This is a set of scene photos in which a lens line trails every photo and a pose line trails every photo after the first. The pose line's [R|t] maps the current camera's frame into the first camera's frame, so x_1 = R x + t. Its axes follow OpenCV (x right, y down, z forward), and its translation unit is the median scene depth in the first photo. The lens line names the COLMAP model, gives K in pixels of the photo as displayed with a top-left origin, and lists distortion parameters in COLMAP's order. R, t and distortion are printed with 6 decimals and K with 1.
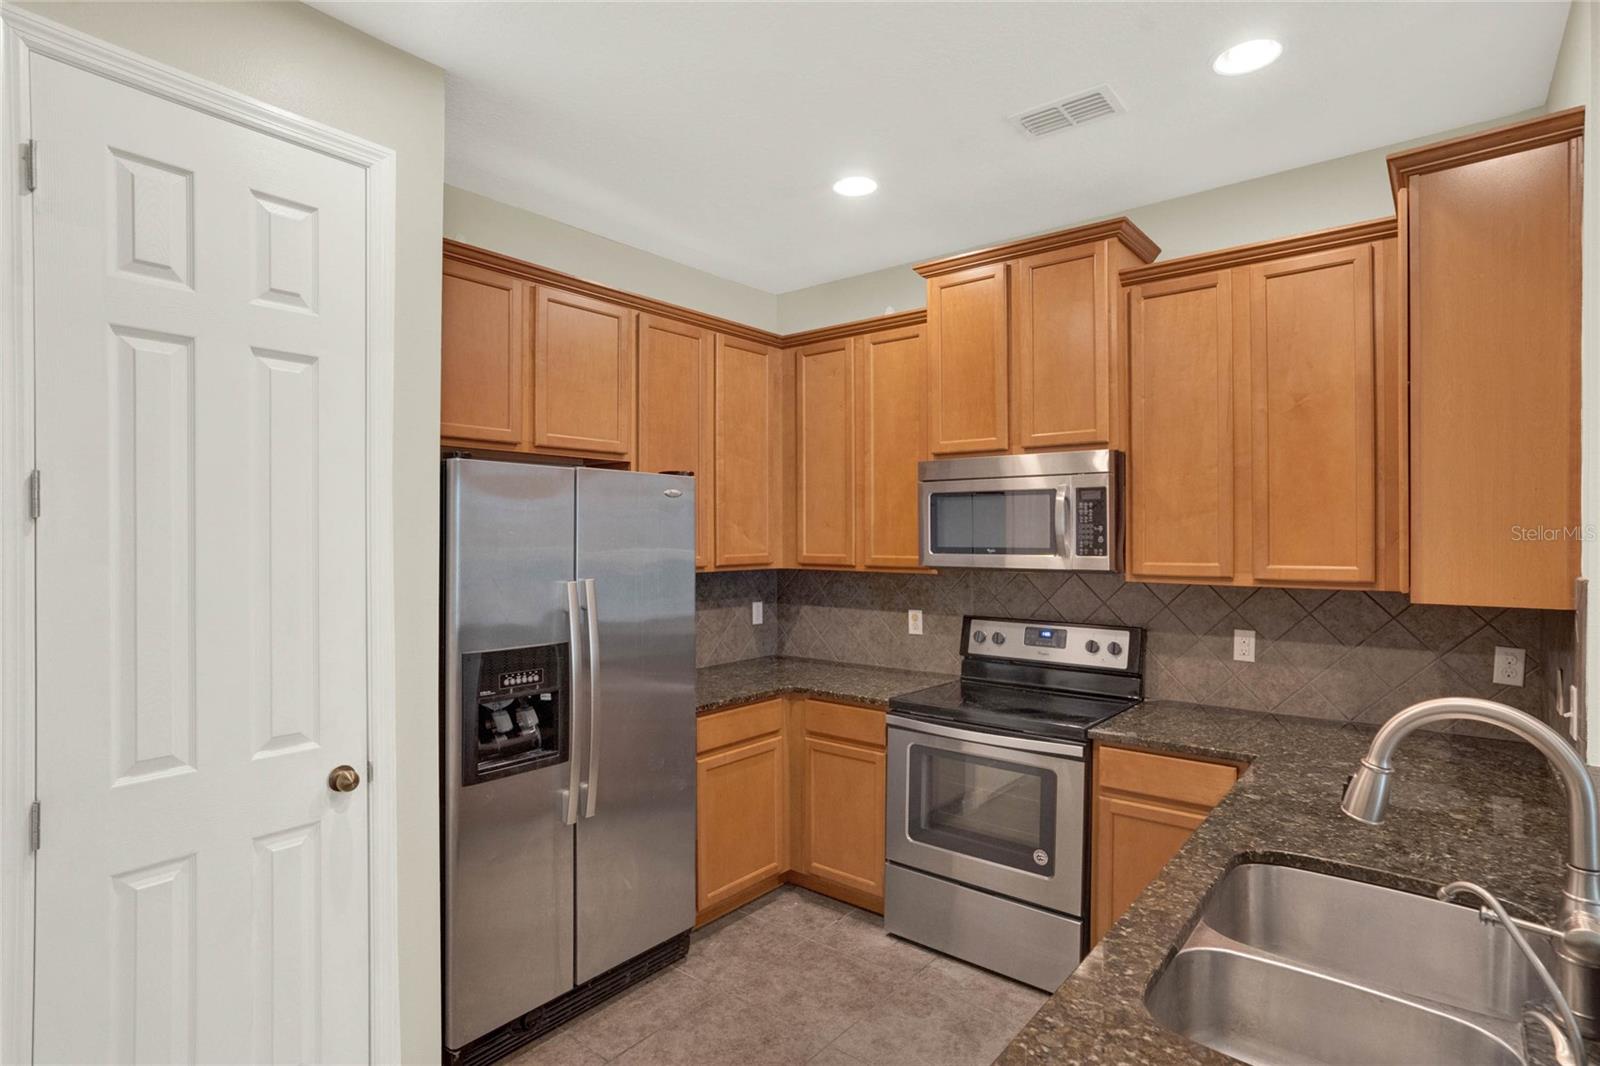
lens RADIAL K [[792.0, 0, 823.5], [0, 792.0, 534.0], [0, 0, 1]] dist [-0.036982, 0.011131]
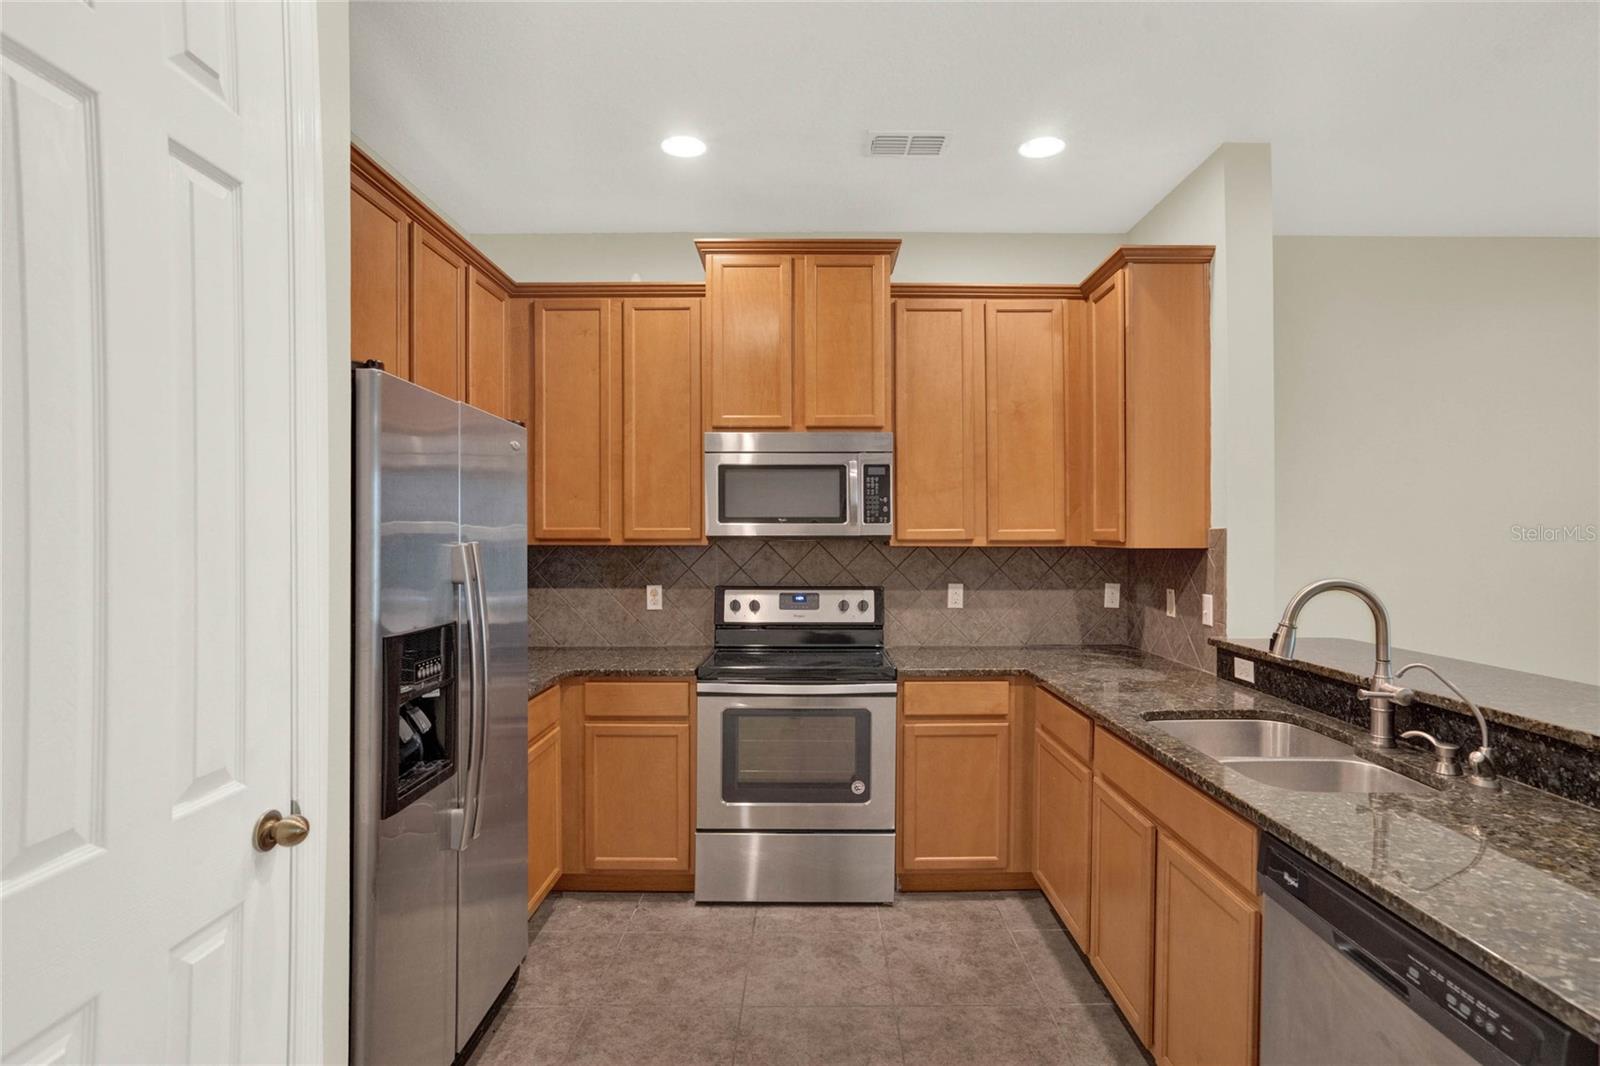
lens RADIAL K [[792.0, 0, 800.7], [0, 792.0, 536.3], [0, 0, 1]] dist [-0.036982, 0.011131]
pose [[0.786403, -0.001076, 0.617712, -0.469763], [0.000472, 0.999999, 0.001141, 0.045291], [-0.617713, -0.000605, 0.786403, 0.146036]]
